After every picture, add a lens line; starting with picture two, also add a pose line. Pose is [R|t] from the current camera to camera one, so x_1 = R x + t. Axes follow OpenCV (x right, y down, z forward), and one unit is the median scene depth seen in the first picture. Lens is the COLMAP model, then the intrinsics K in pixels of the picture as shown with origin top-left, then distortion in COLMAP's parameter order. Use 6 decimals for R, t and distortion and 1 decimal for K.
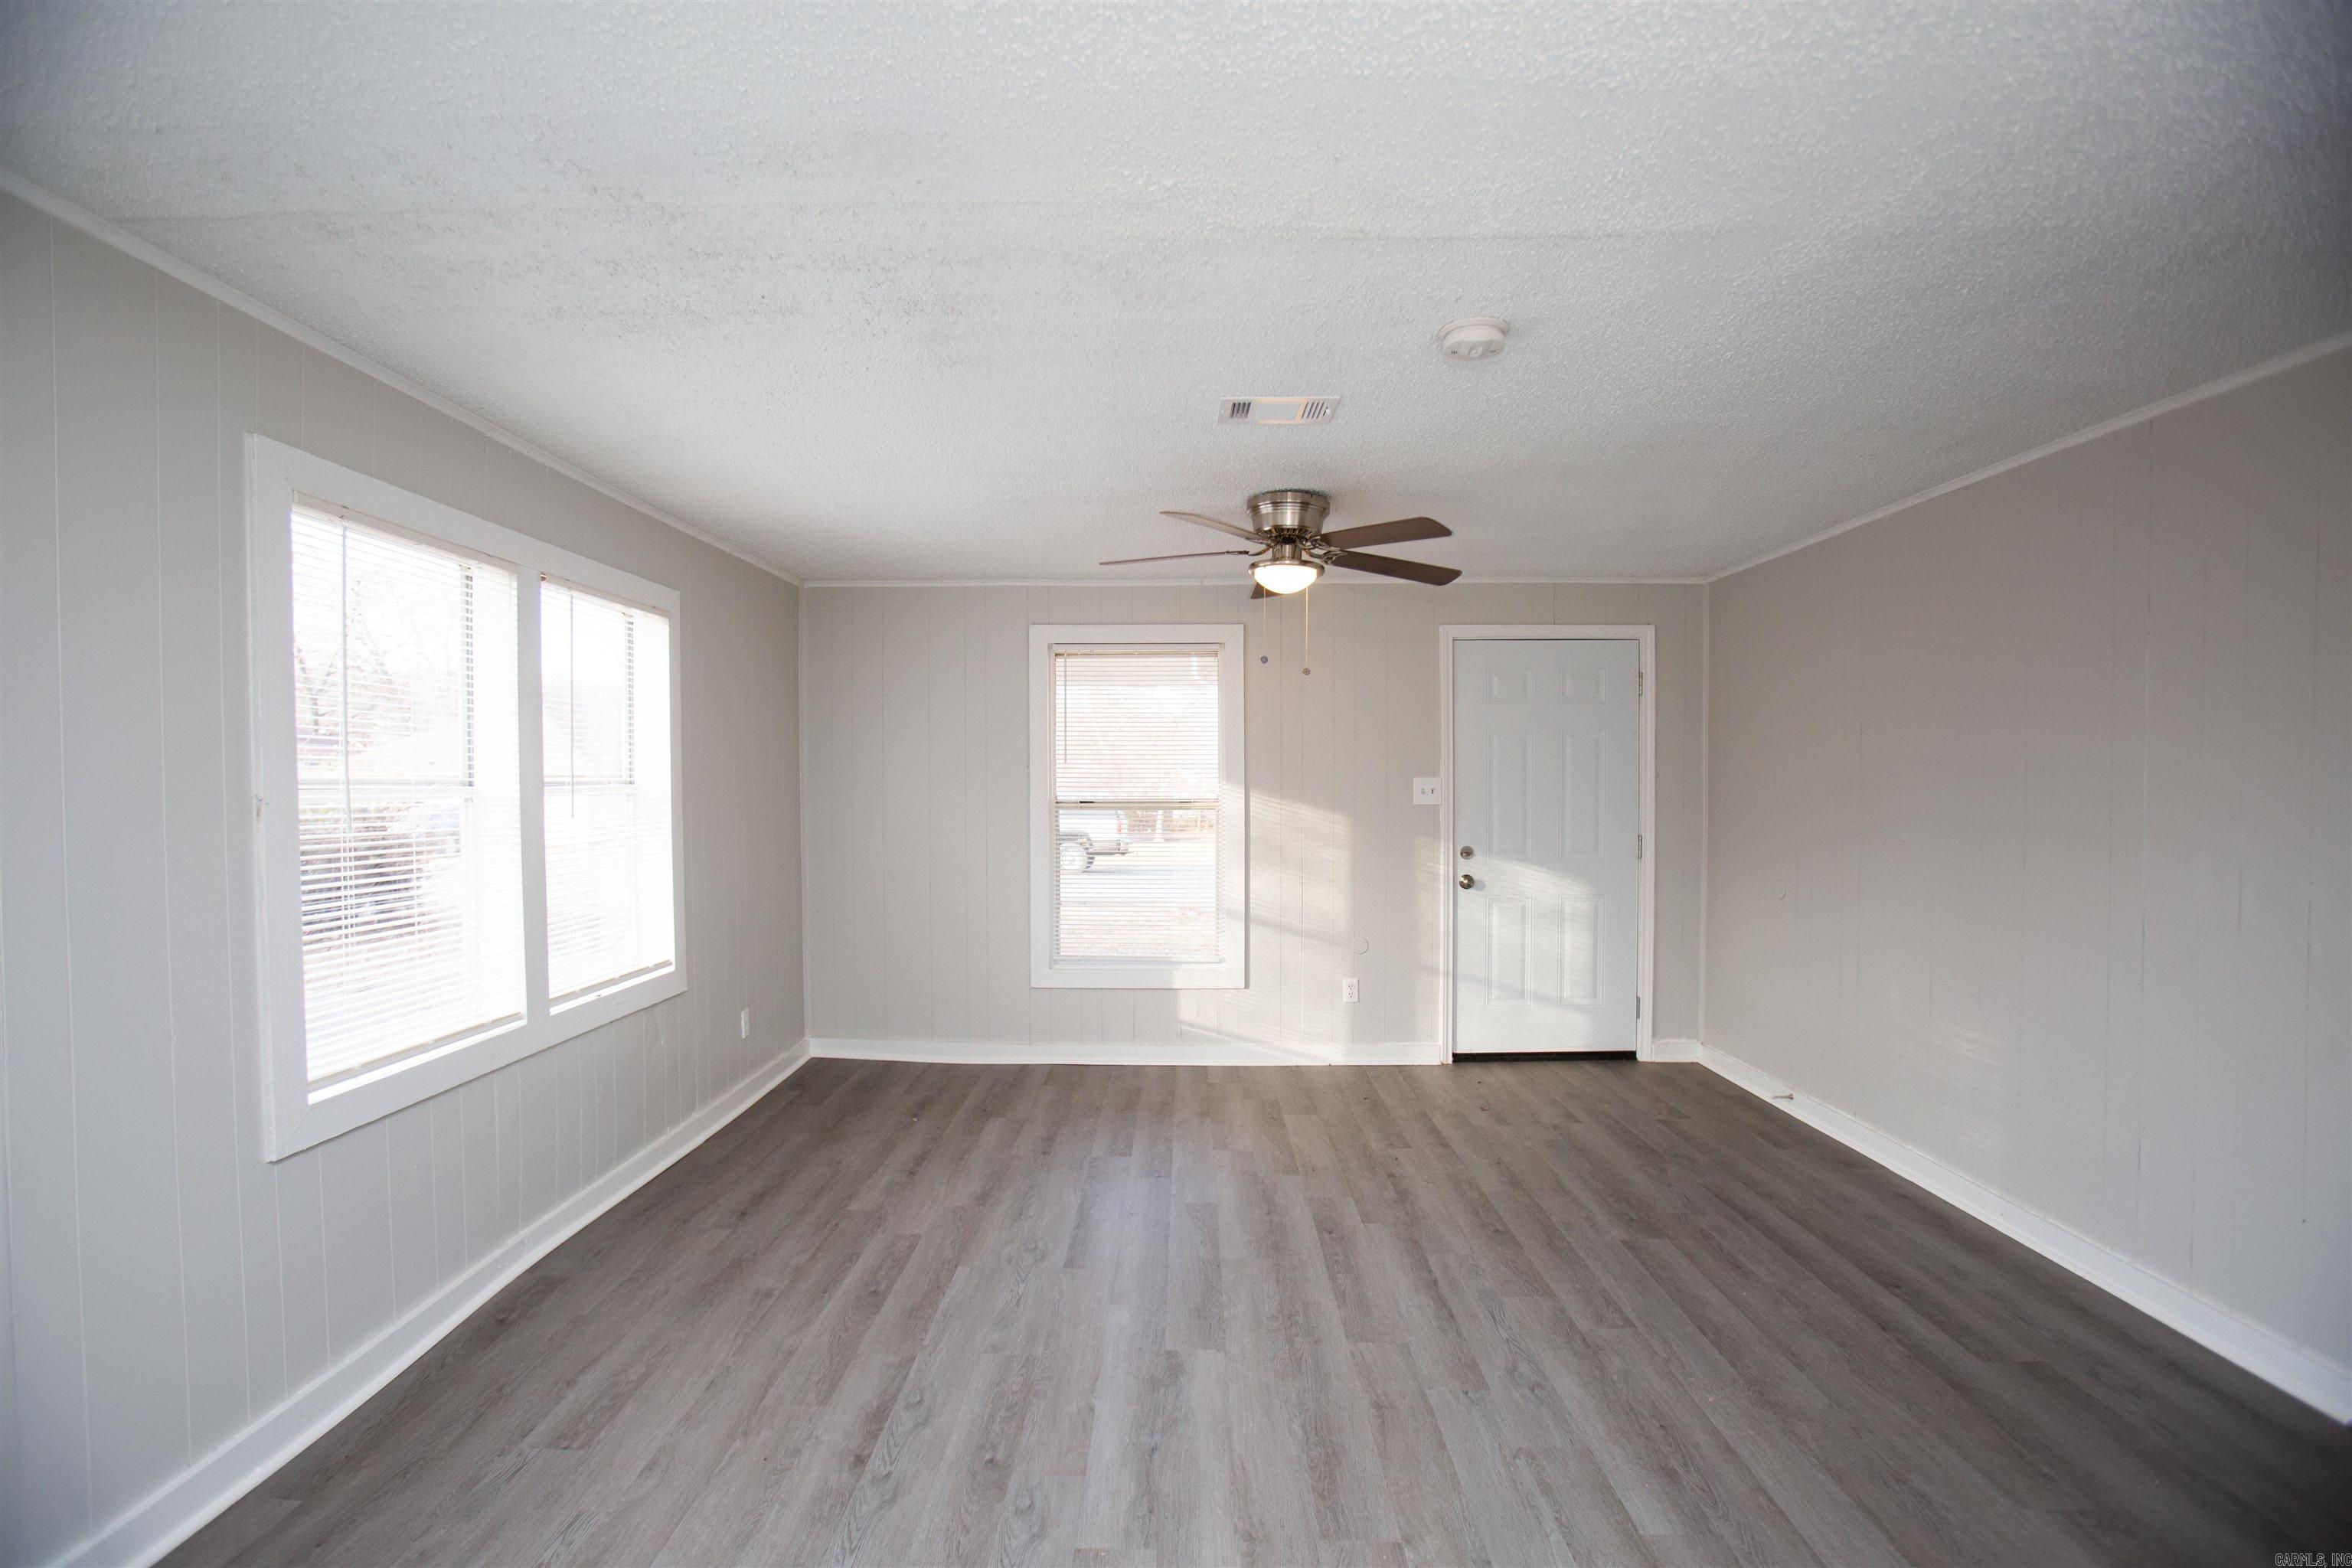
lens RADIAL K [[1087.6, 0, 1158.6], [0, 1087.6, 792.7], [0, 0, 1]] dist [-0.087235, 0.041216]
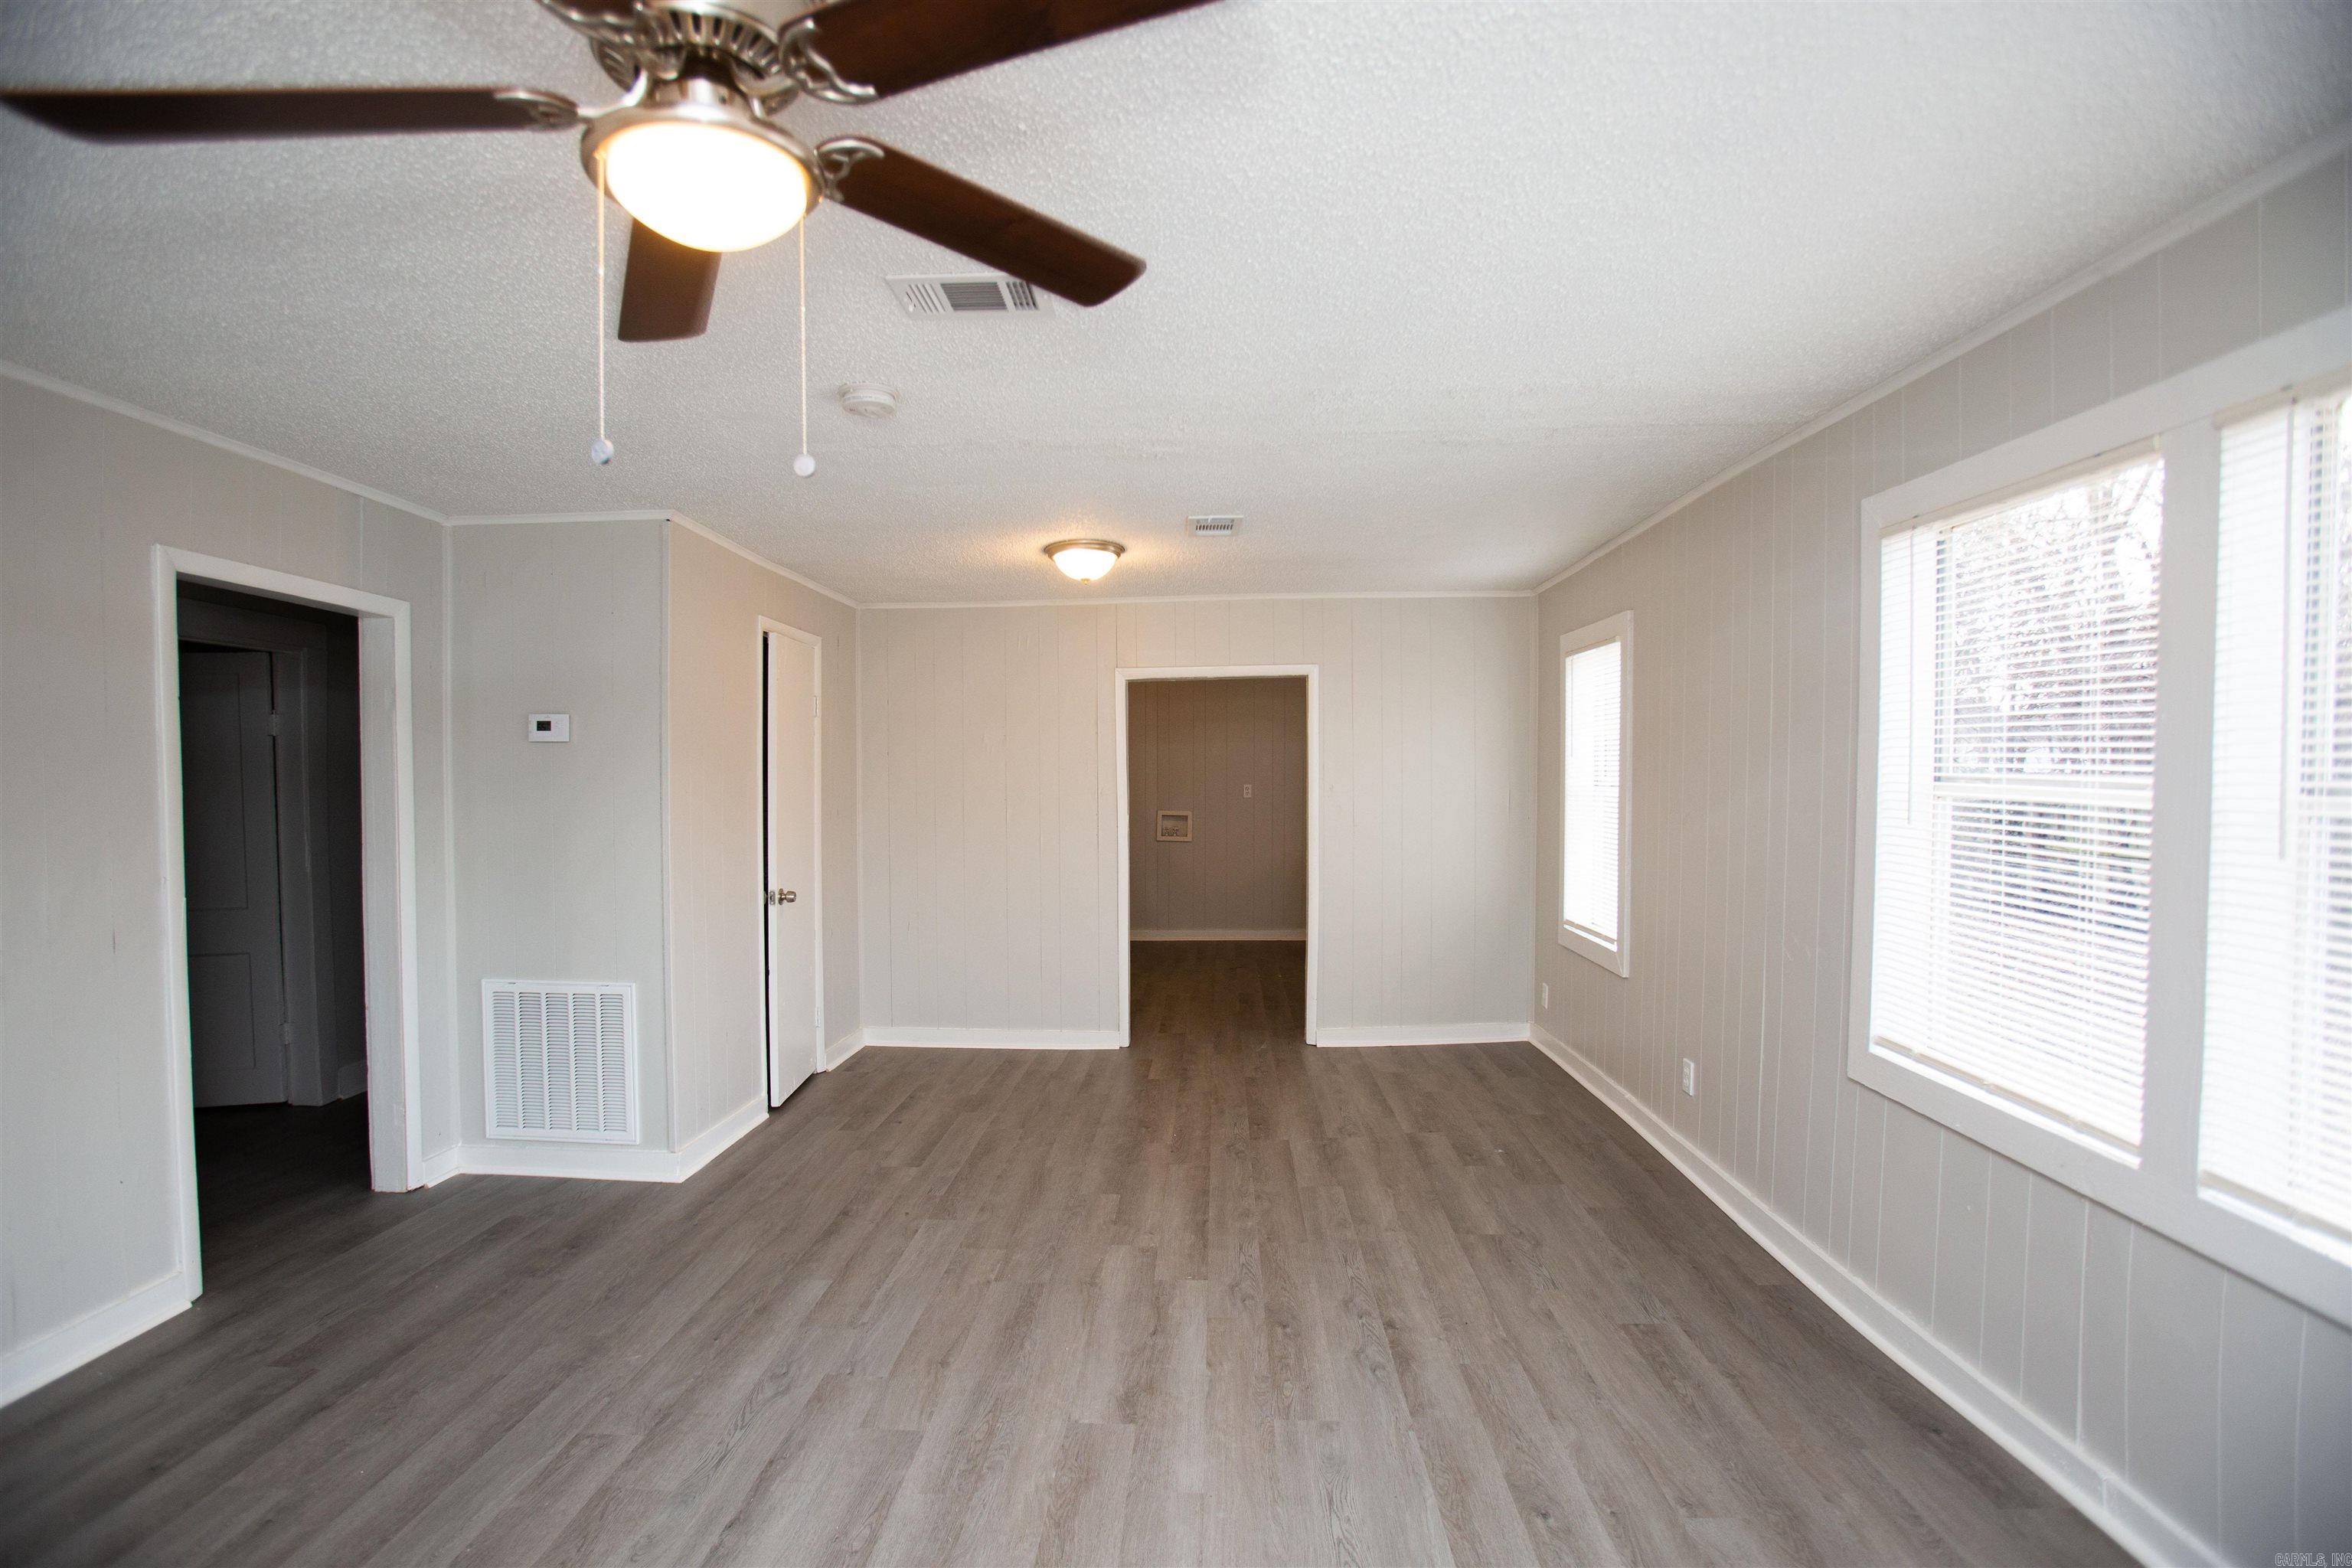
lens RADIAL K [[1087.6, 0, 1158.6], [0, 1087.6, 792.7], [0, 0, 1]] dist [-0.087235, 0.041216]
pose [[-0.999603, 0.006438, 0.027442, -0.040295], [0.007527, 0.999180, 0.039778, -0.038080], [-0.027164, 0.039968, -0.998832, 1.851535]]
